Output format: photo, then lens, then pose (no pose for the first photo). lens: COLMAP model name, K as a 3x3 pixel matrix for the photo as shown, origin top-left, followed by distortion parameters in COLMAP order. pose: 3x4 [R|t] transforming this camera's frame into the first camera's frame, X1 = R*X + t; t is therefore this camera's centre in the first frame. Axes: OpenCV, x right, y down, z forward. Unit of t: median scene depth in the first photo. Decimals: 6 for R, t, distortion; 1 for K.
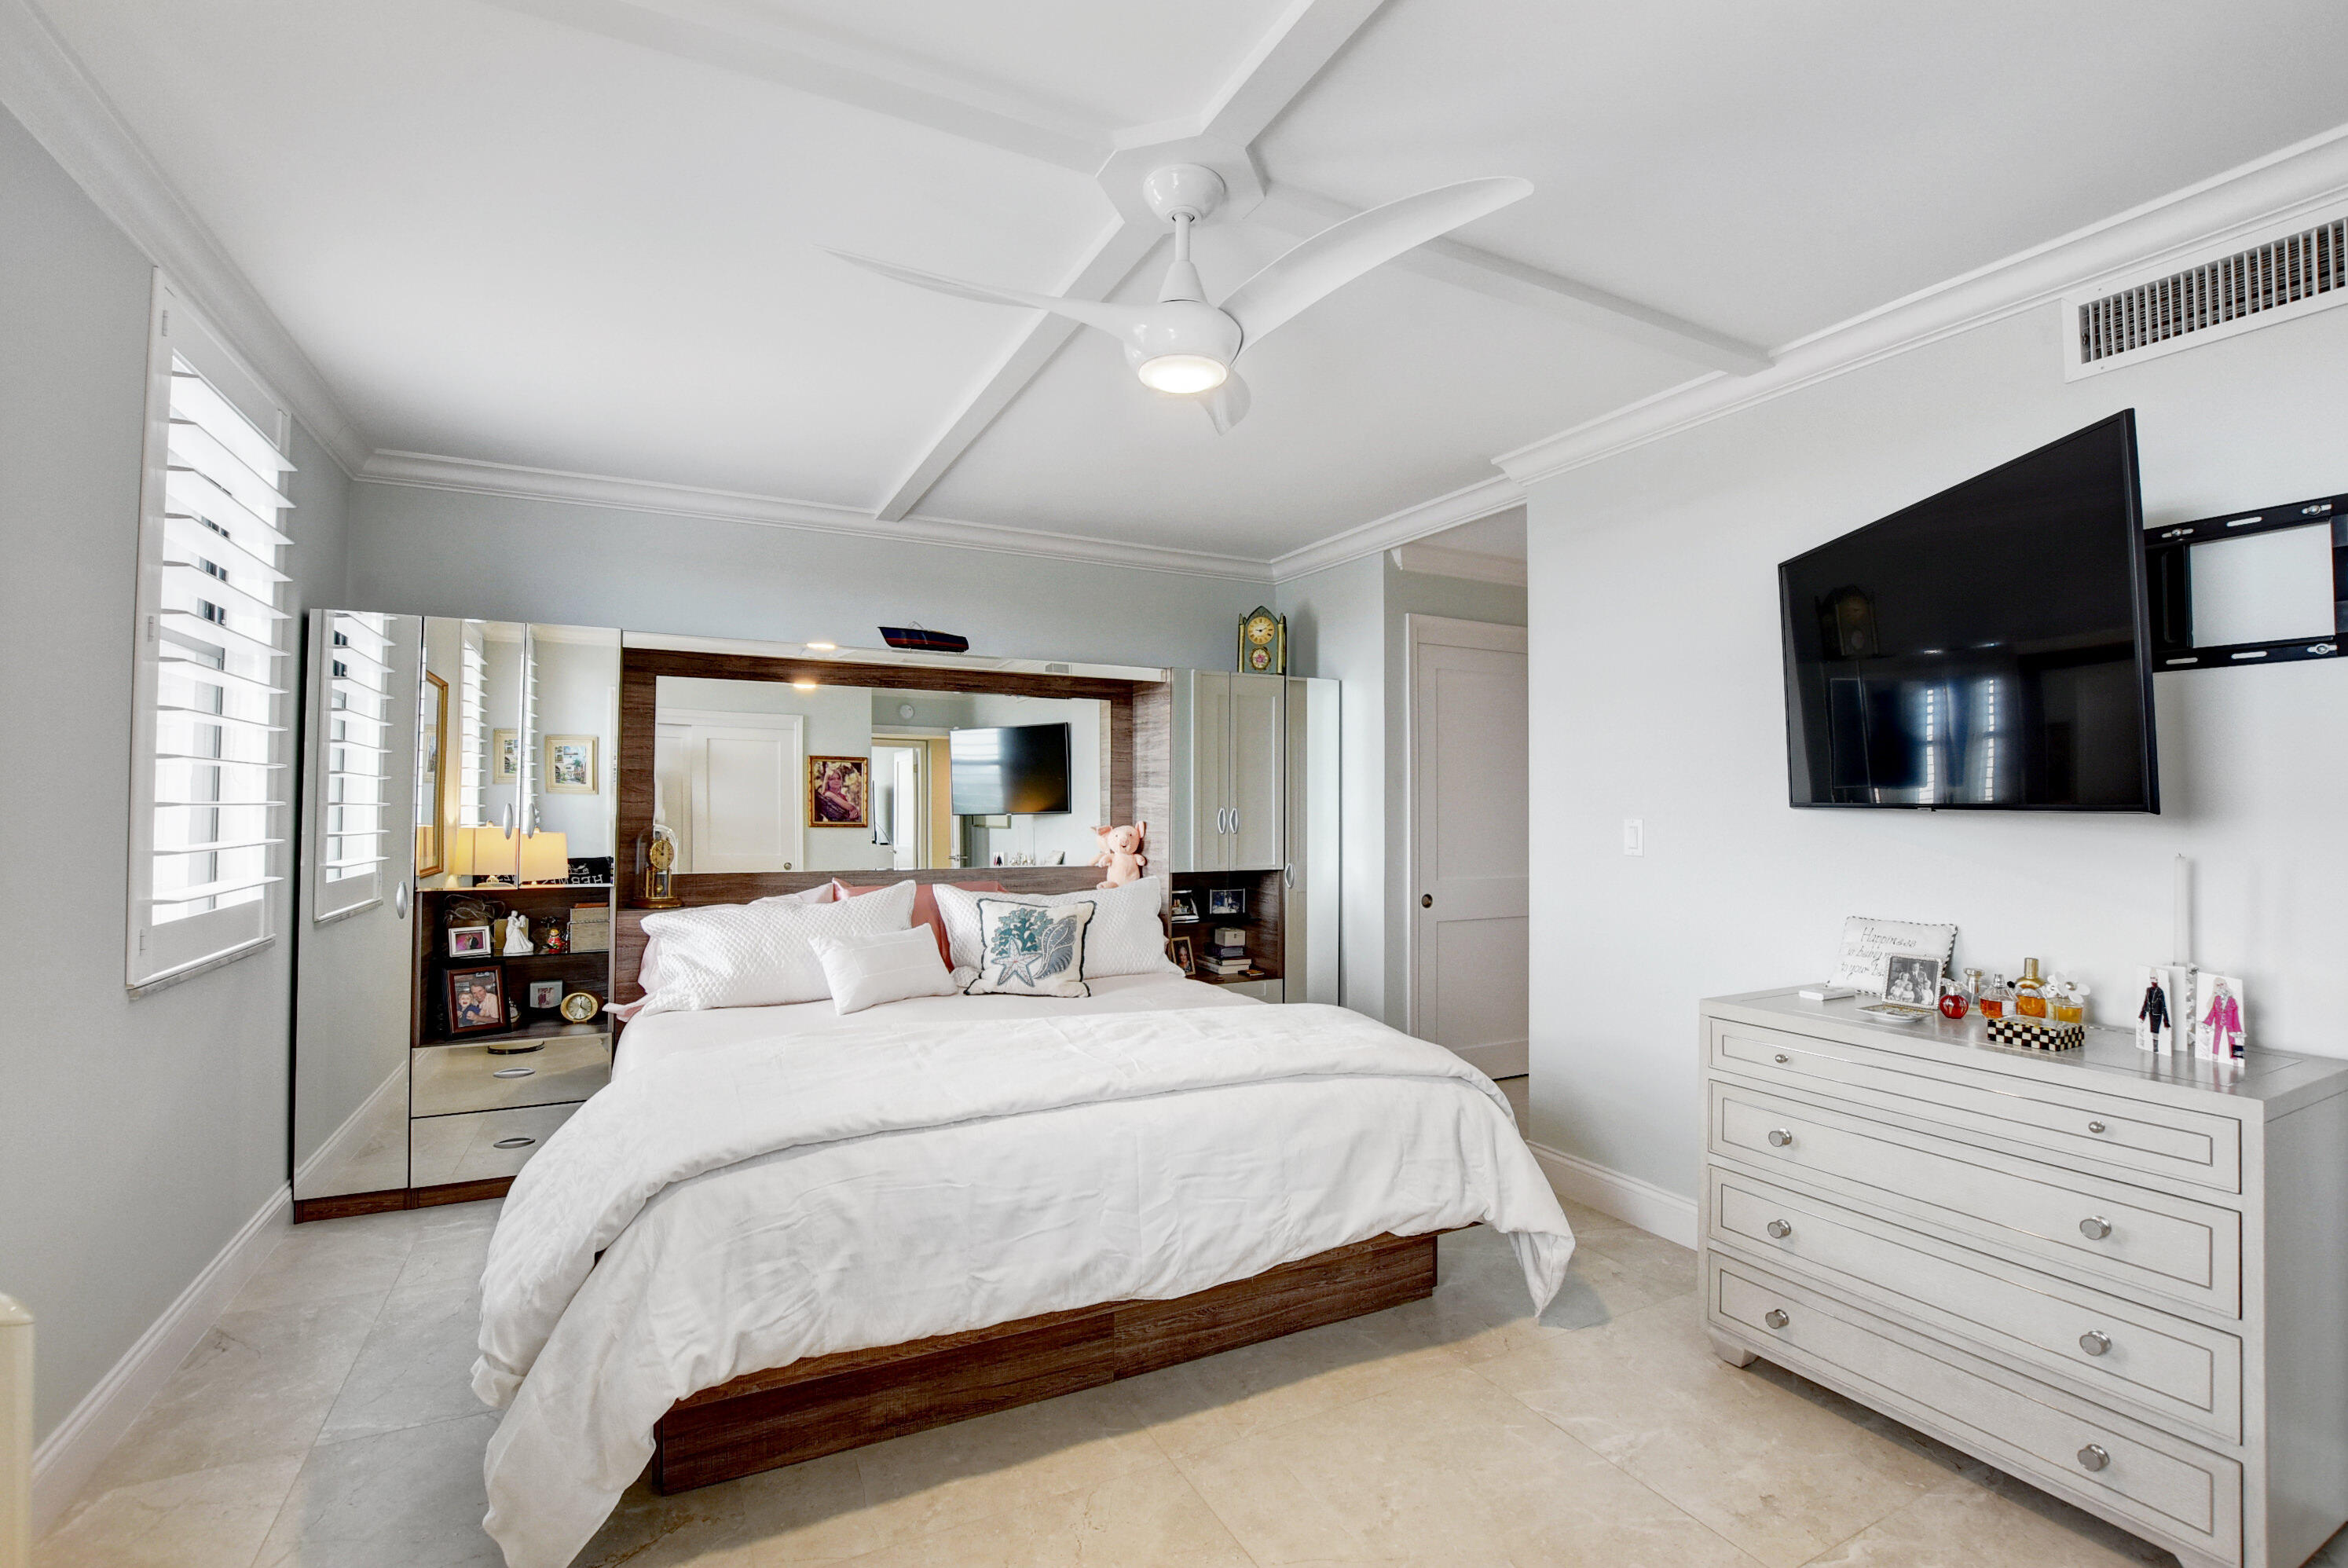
lens RADIAL K [[1036.1, 0, 1180.4], [0, 1036.1, 771.0], [0, 0, 1]] dist [-0.033316, 0.000194]
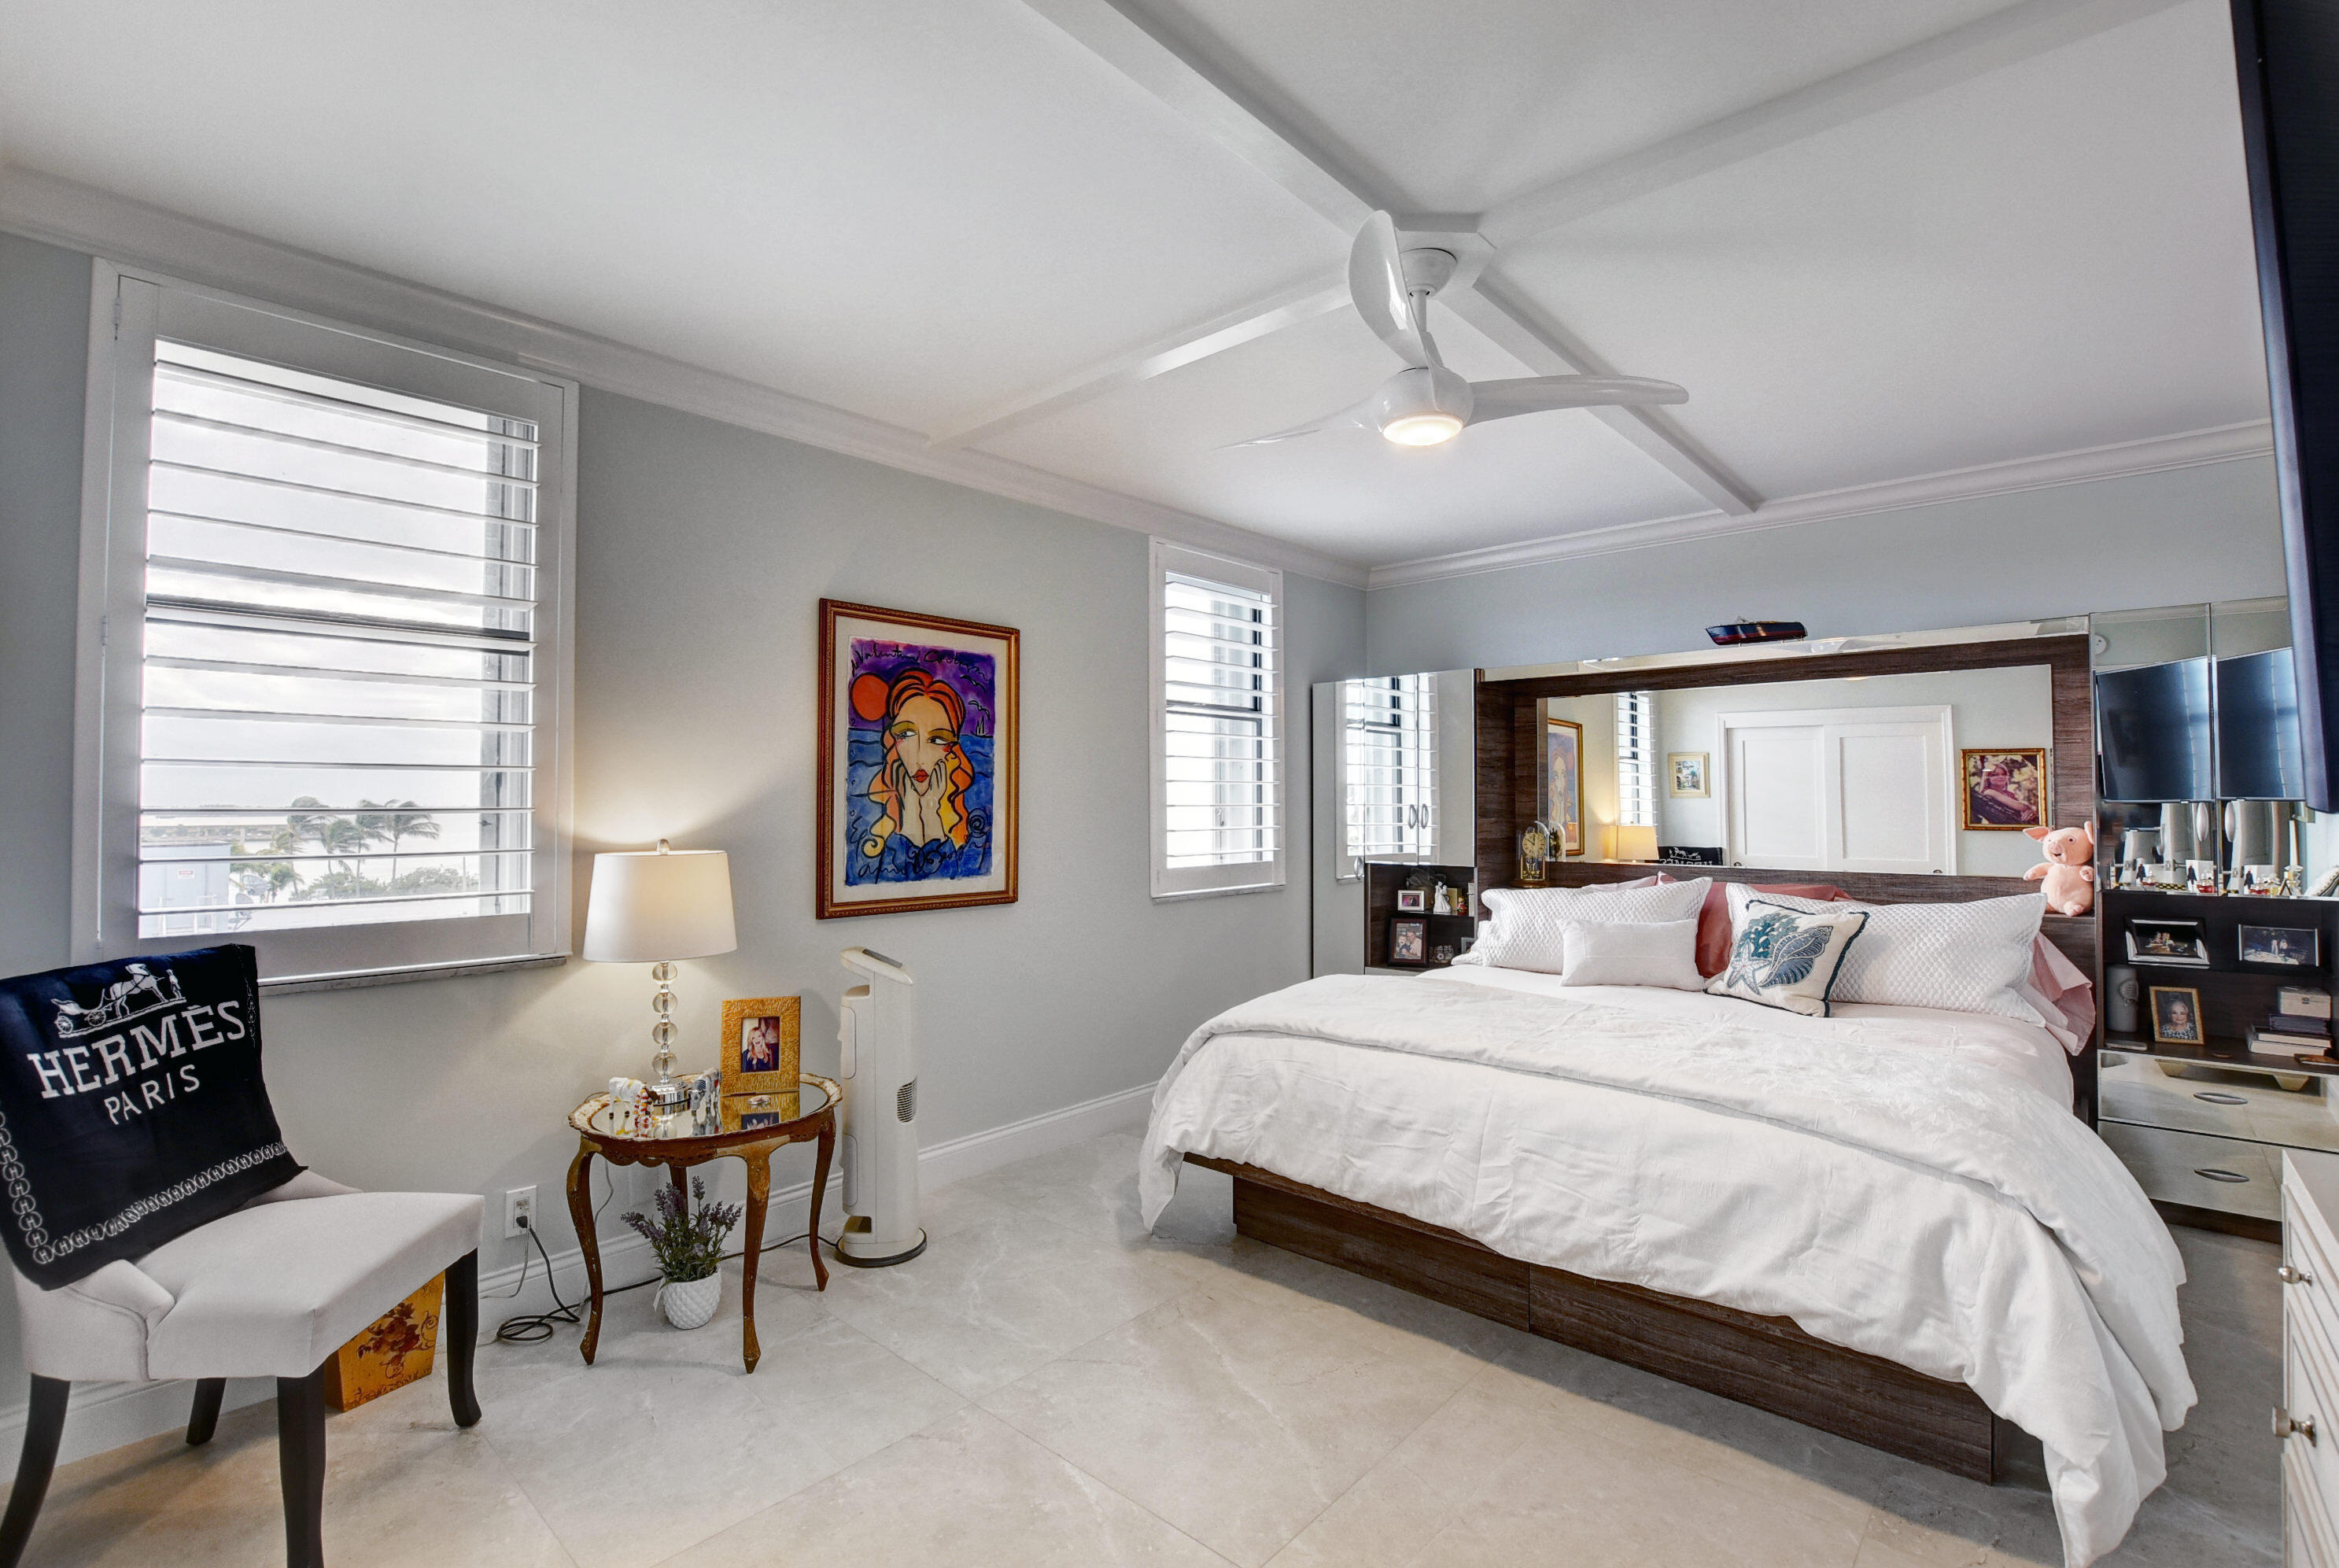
lens RADIAL K [[980.8, 0, 1172.0], [0, 980.8, 801.6], [0, 0, 1]] dist [-0.027976, 0.000094]
pose [[0.381606, -0.010237, -0.924269, 0.624183], [0.034548, 0.999398, 0.003195, 0.015249], [0.923679, -0.033151, 0.381729, 0.231643]]
